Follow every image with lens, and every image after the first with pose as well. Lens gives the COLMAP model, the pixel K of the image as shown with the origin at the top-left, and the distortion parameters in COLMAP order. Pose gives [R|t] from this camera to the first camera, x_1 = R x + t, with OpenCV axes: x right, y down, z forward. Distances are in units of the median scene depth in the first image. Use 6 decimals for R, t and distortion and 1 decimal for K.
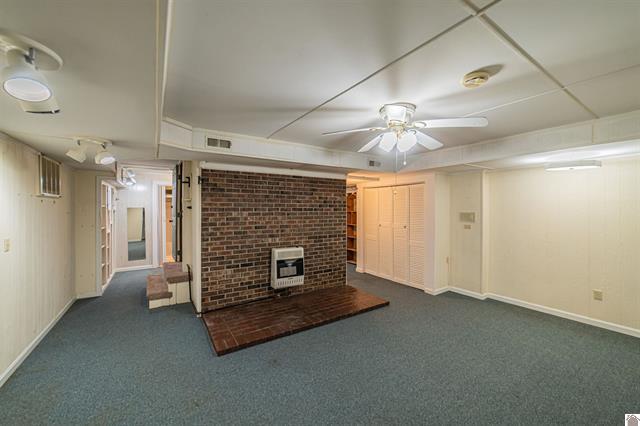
lens RADIAL K [[248.1, 0, 322.8], [0, 248.1, 214.1], [0, 0, 1]] dist [-0.001284, -0.000140]
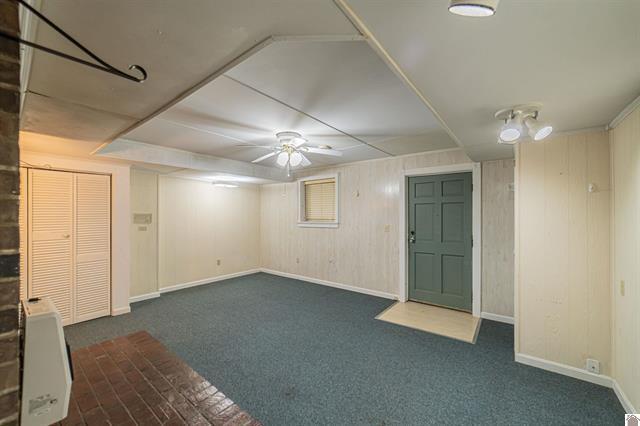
lens RADIAL K [[248.1, 0, 322.8], [0, 248.1, 214.1], [0, 0, 1]] dist [-0.001284, -0.000140]
pose [[-0.301726, 0.004765, 0.953383, -0.564729], [0.034677, 0.999381, 0.005980, 0.013804], [-0.952764, 0.034864, -0.301705, 0.642481]]
